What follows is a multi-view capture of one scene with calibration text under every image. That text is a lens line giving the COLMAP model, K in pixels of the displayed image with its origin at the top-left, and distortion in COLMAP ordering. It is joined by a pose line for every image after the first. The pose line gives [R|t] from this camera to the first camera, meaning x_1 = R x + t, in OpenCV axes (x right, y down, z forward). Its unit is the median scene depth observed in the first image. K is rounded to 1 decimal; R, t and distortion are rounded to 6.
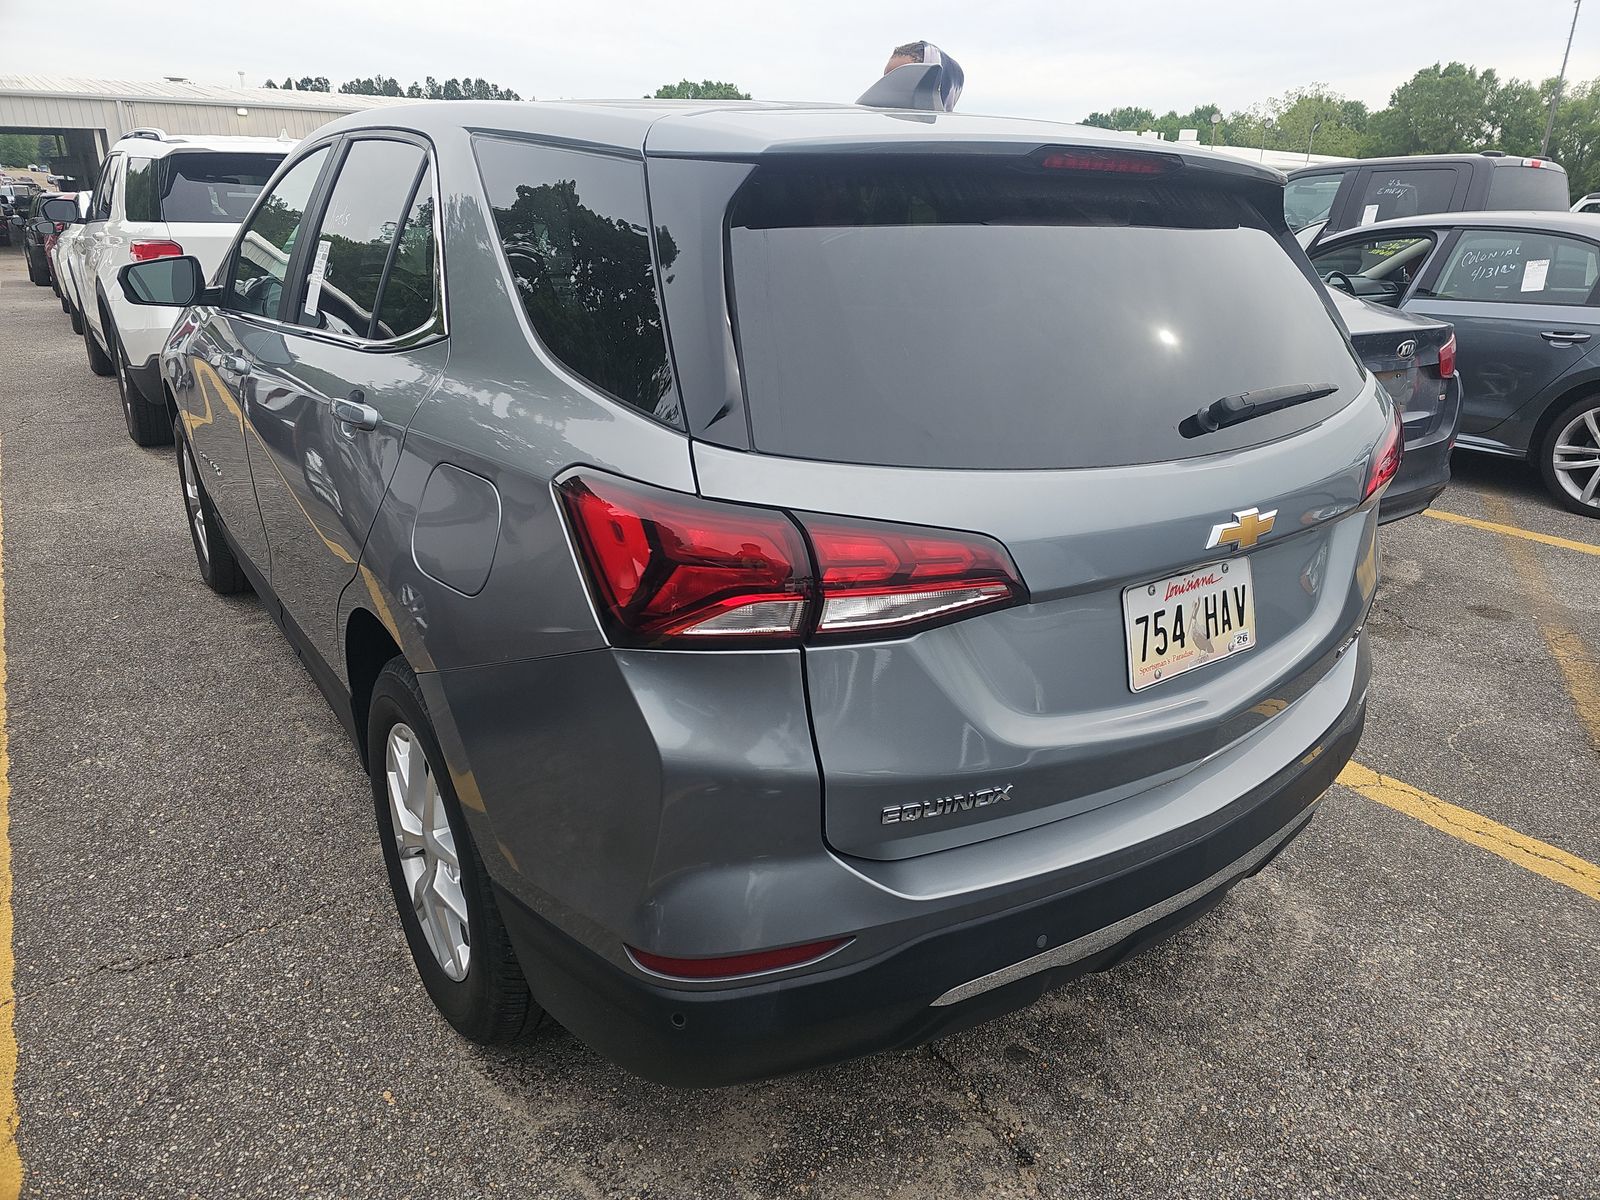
lens RADIAL K [[1081.0, 0, 810.0], [0, 1081.0, 595.4], [0, 0, 1]] dist [0.041610, -0.043634]
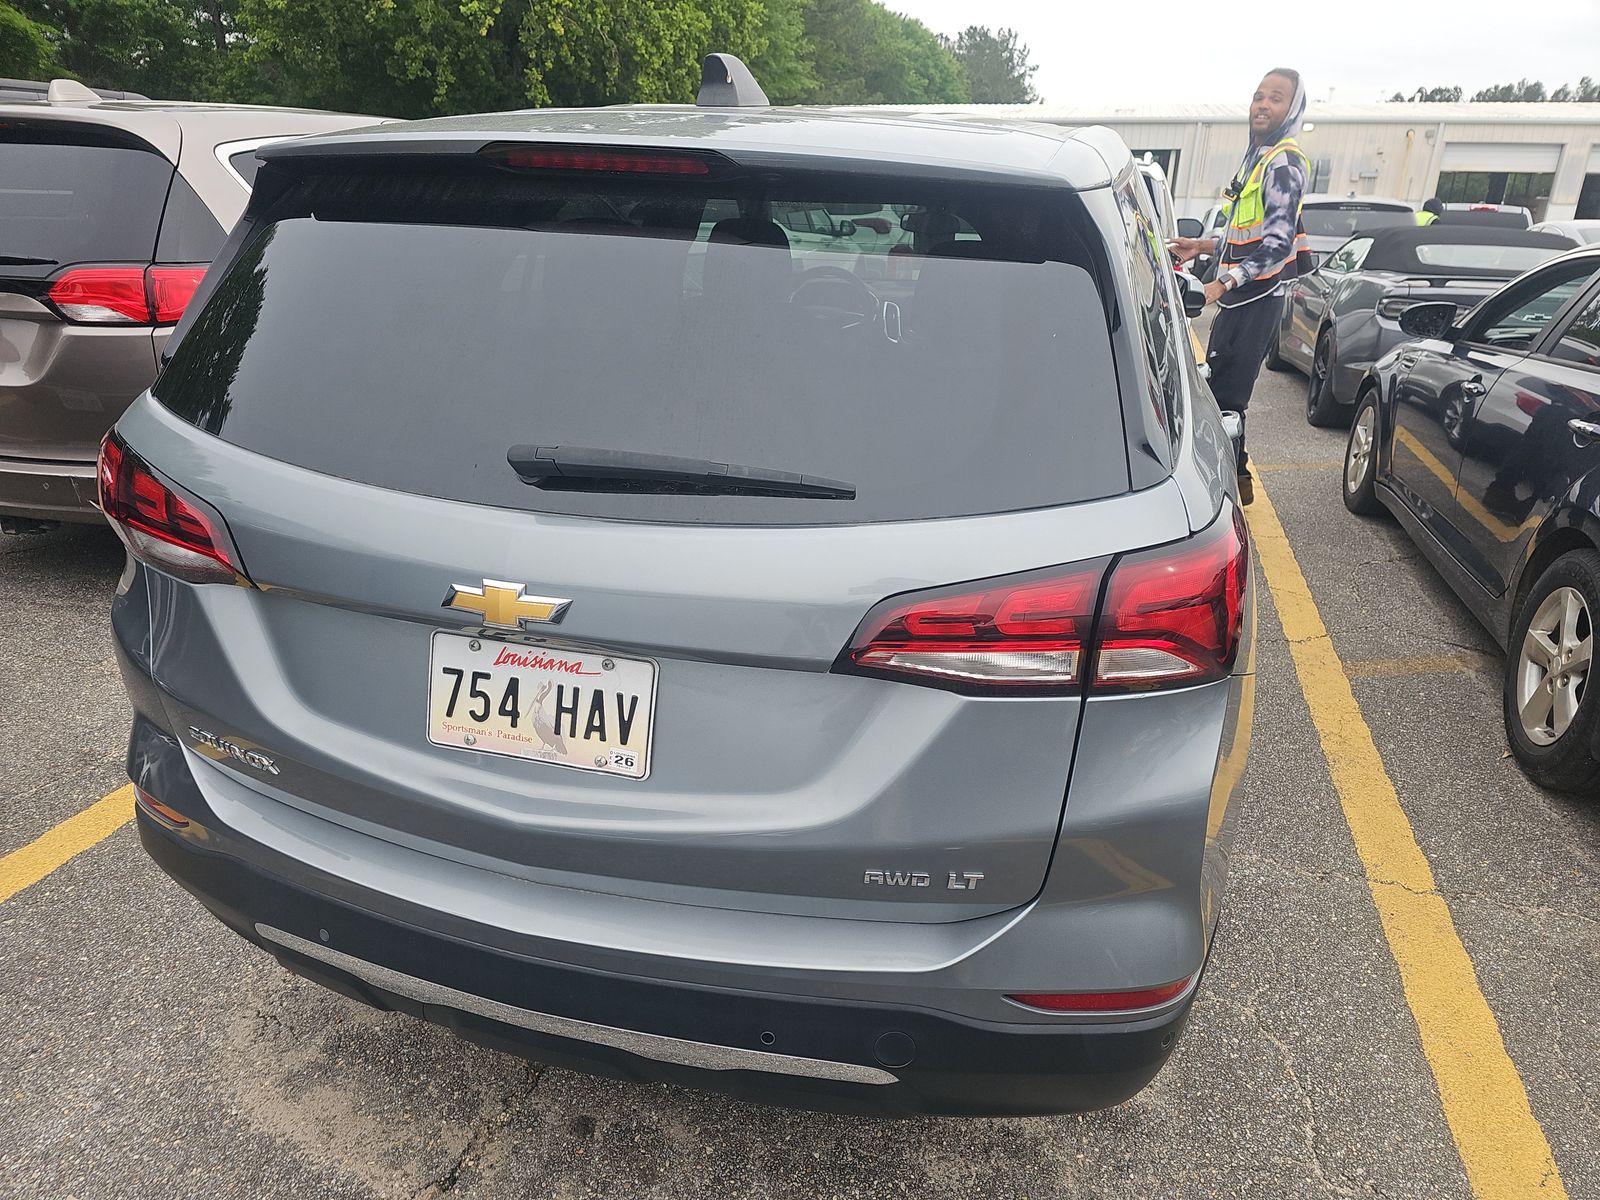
lens RADIAL K [[1072.6, 0, 806.8], [0, 1072.6, 610.2], [0, 0, 1]] dist [0.046283, -0.036204]
pose [[0.612184, 0.287639, -0.736542, 1.032532], [-0.286852, 0.948821, 0.132119, -0.208312], [0.736849, 0.130397, 0.663363, 0.563322]]
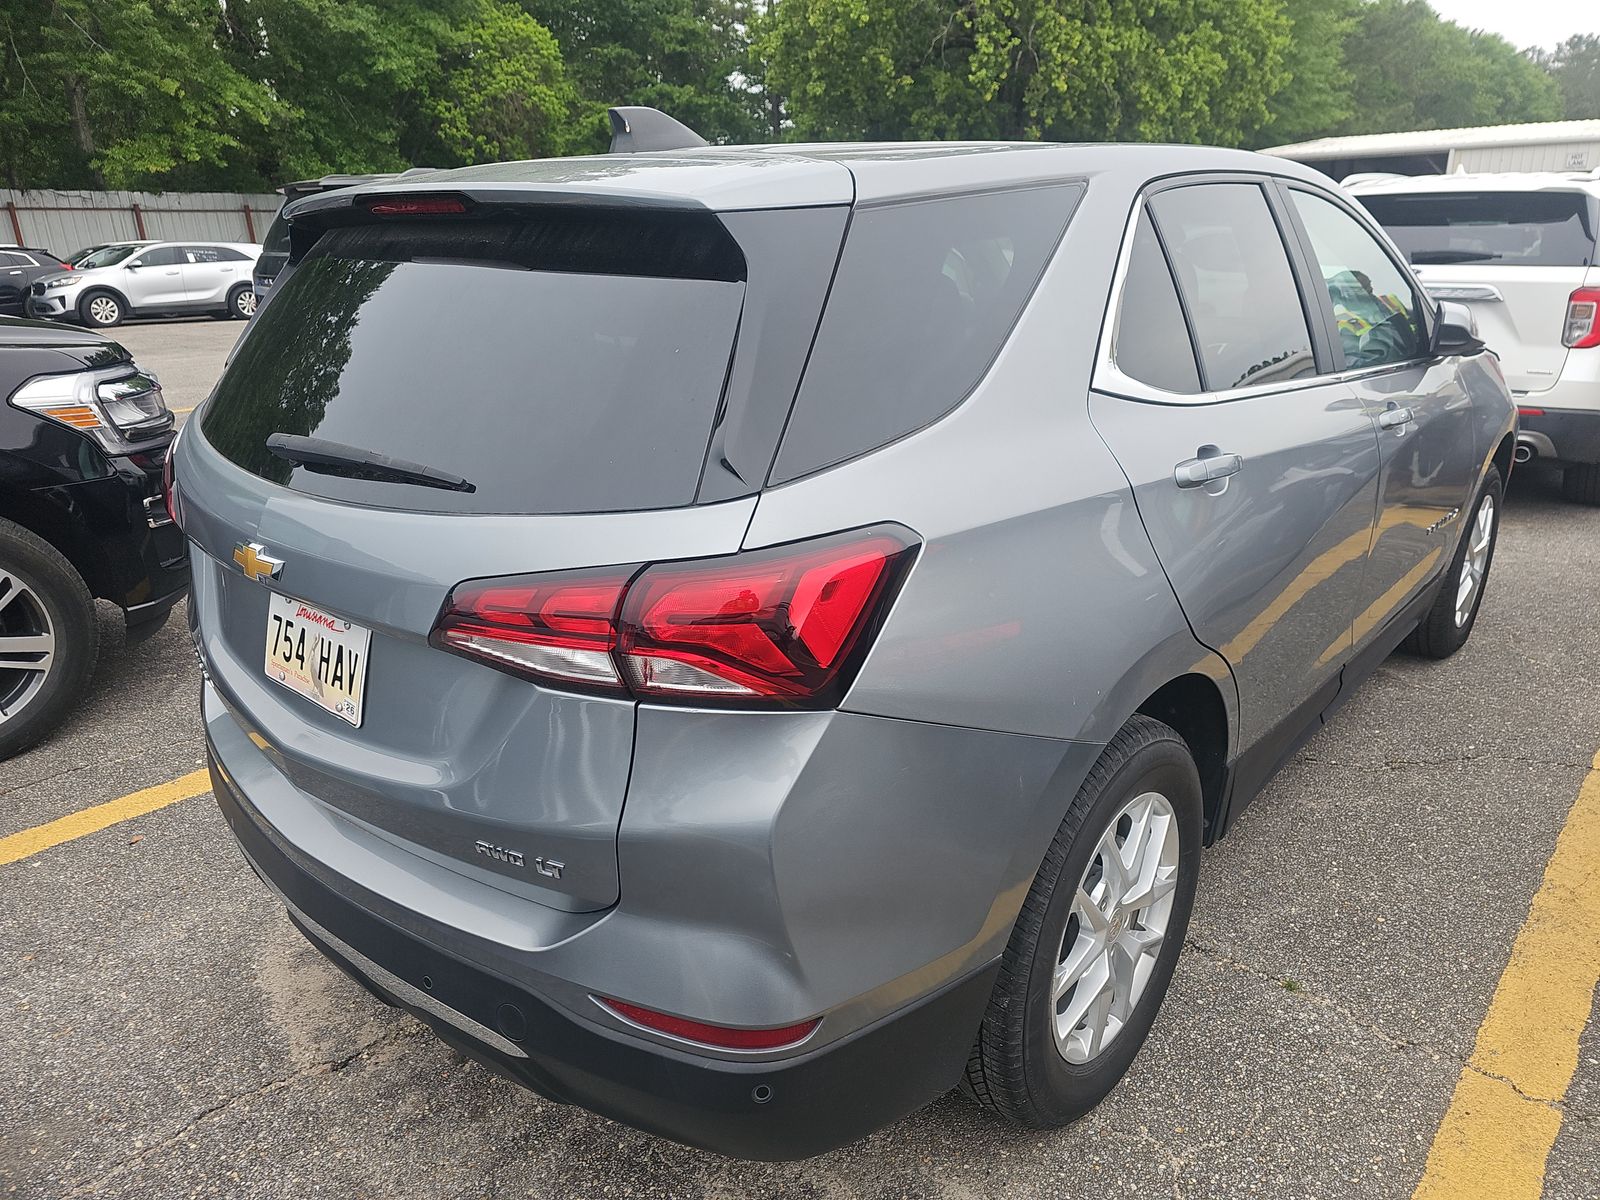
lens RADIAL K [[1081.0, 0, 810.0], [0, 1081.0, 595.4], [0, 0, 1]] dist [0.041610, -0.043634]
pose [[0.205071, 0.288910, -0.935135, 1.320102], [-0.320002, 0.922722, 0.214900, -0.374525], [0.924957, 0.255176, 0.281675, 1.080509]]
